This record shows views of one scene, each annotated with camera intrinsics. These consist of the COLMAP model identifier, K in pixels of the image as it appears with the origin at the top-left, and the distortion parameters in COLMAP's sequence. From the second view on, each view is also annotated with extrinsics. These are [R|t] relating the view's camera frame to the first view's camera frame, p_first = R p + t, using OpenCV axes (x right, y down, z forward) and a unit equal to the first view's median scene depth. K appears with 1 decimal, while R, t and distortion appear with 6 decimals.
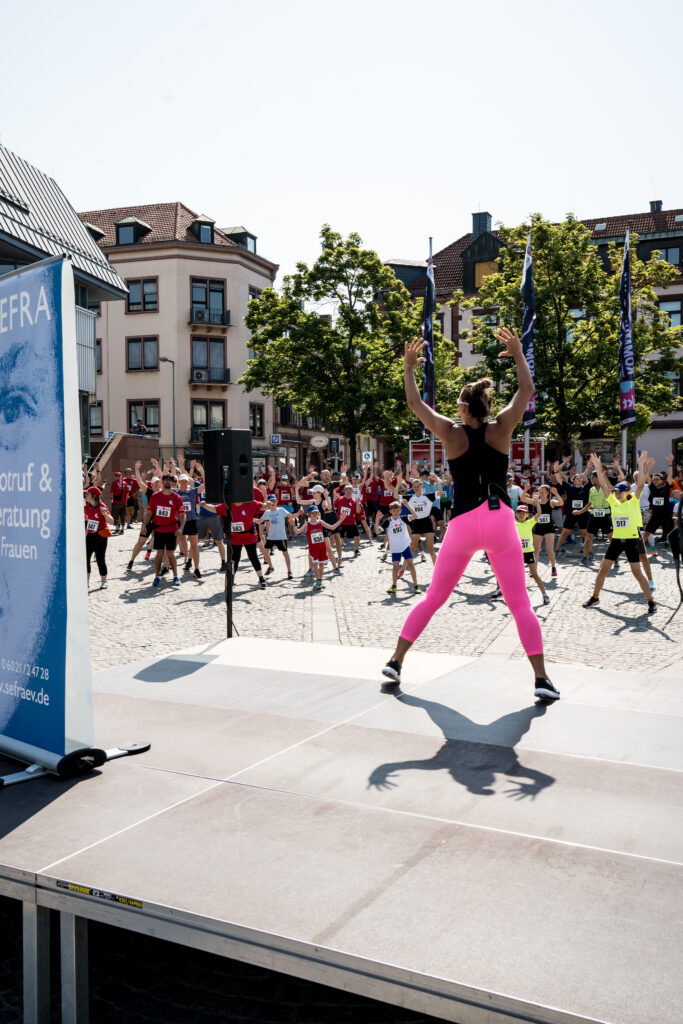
lens RADIAL K [[962.4, 0, 341.8], [0, 962.4, 506.4], [0, 0, 1]] dist [0.016779, 0.000000]
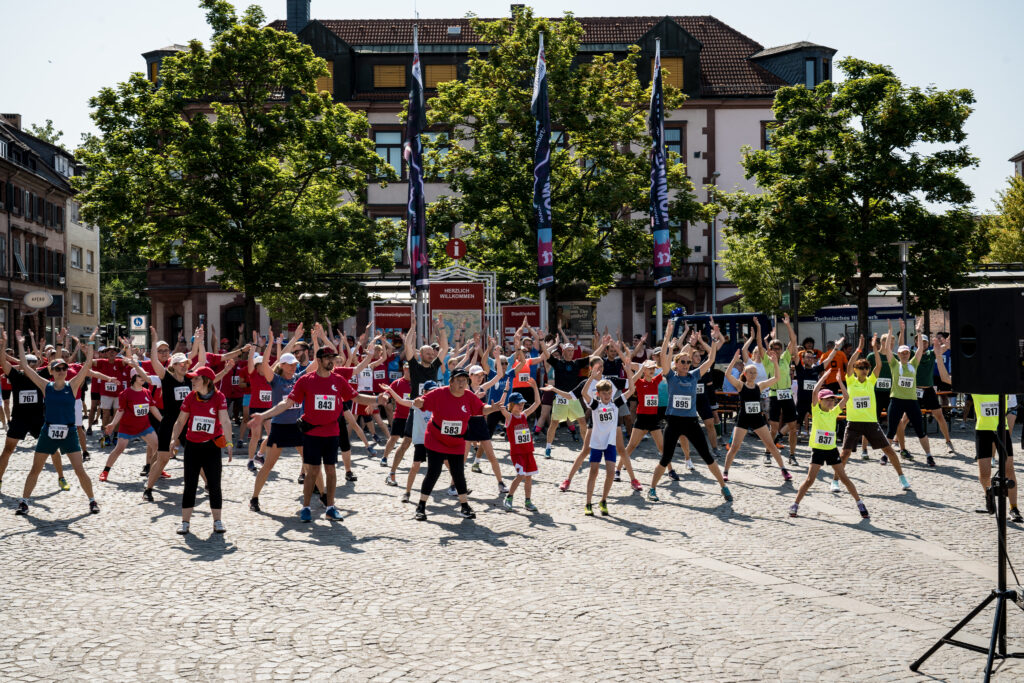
lens RADIAL K [[1295.5, 0, 512.1], [0, 1295.5, 346.4], [0, 0, 1]] dist [-0.010882, 0.000000]
pose [[0.918021, 0.001673, 0.396527, -0.211576], [0.012126, 0.999405, -0.032291, -0.001301], [-0.396345, 0.034452, 0.917455, 0.069399]]
